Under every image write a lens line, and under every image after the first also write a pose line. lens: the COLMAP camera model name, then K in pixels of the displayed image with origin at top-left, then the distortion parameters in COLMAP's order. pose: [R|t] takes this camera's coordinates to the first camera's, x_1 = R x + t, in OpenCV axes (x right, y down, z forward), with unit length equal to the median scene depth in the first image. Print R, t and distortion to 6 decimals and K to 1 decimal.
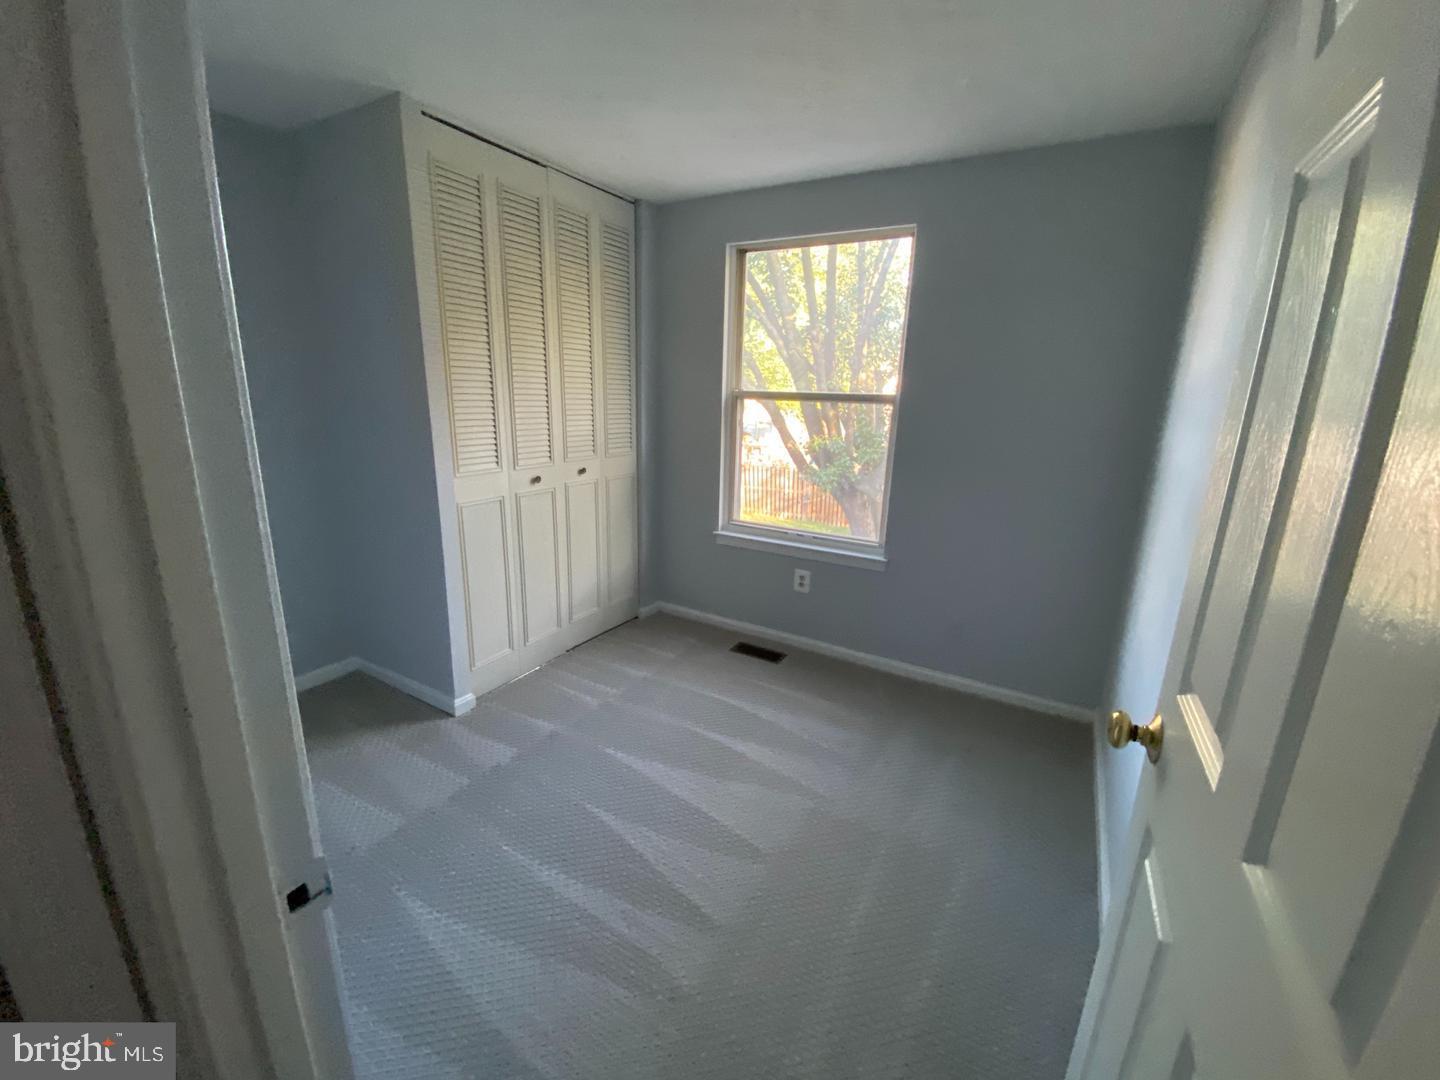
lens RADIAL K [[587.5, 0, 713.7], [0, 587.5, 544.9], [0, 0, 1]] dist [0.000385, -0.000165]
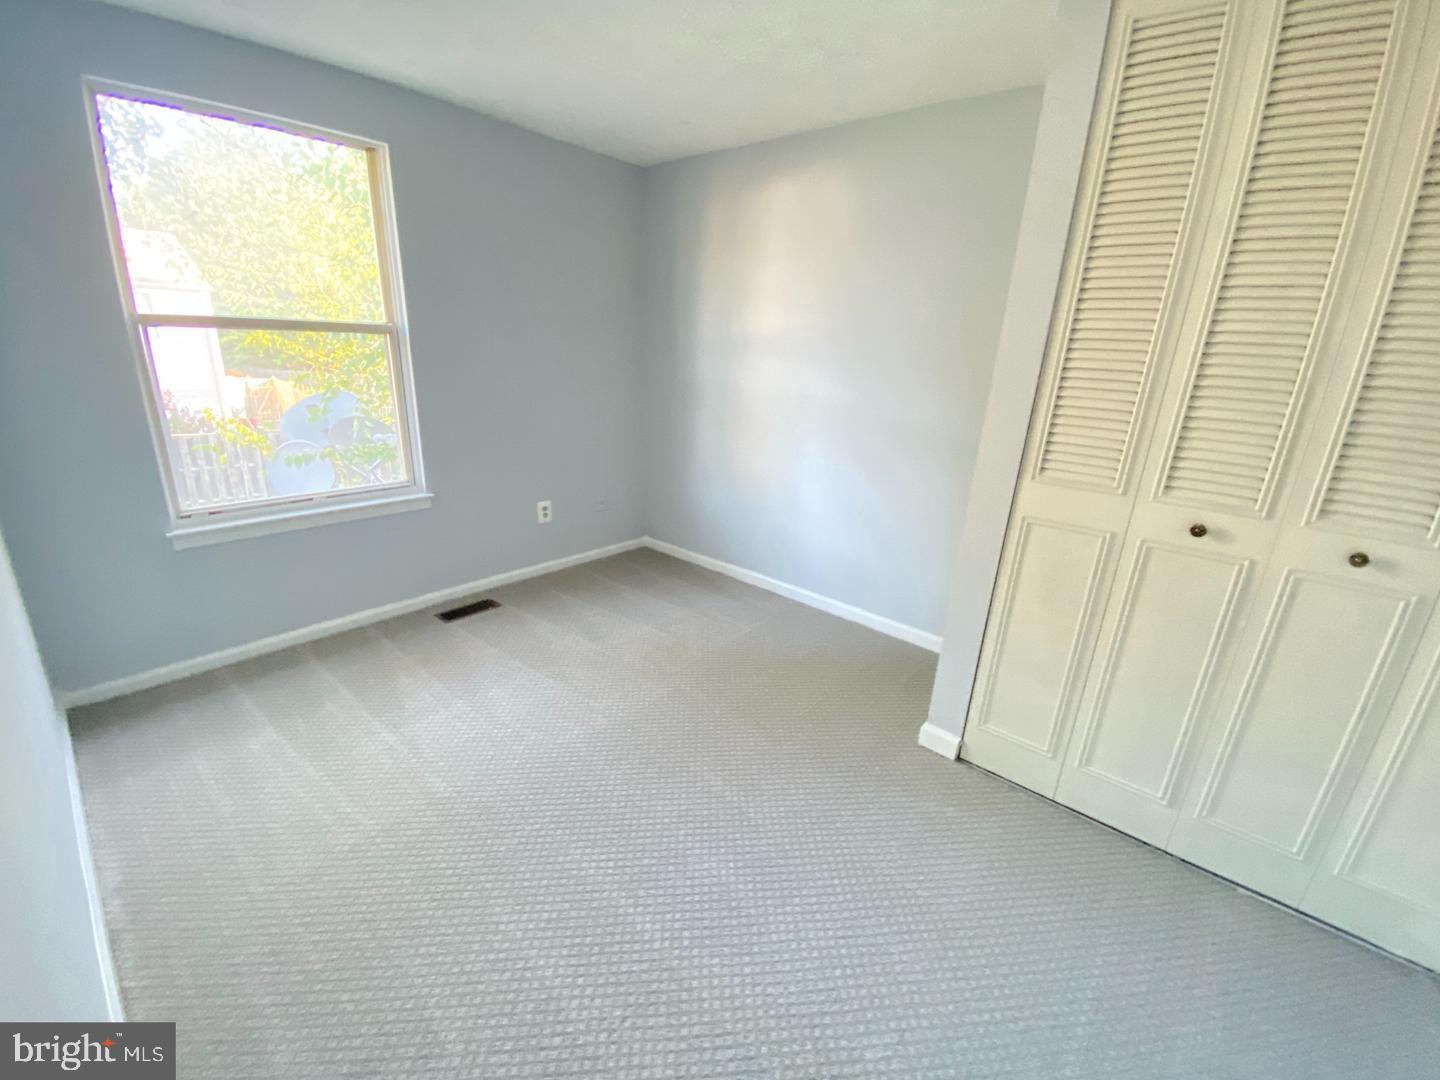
lens RADIAL K [[580.7, 0, 719.1], [0, 580.7, 522.8], [0, 0, 1]] dist [0.000071, -0.000040]
pose [[0.174774, -0.307204, 0.935457, -0.561088], [0.193806, 0.942227, 0.273218, -0.105085], [-0.965346, 0.133546, 0.224215, 0.309120]]
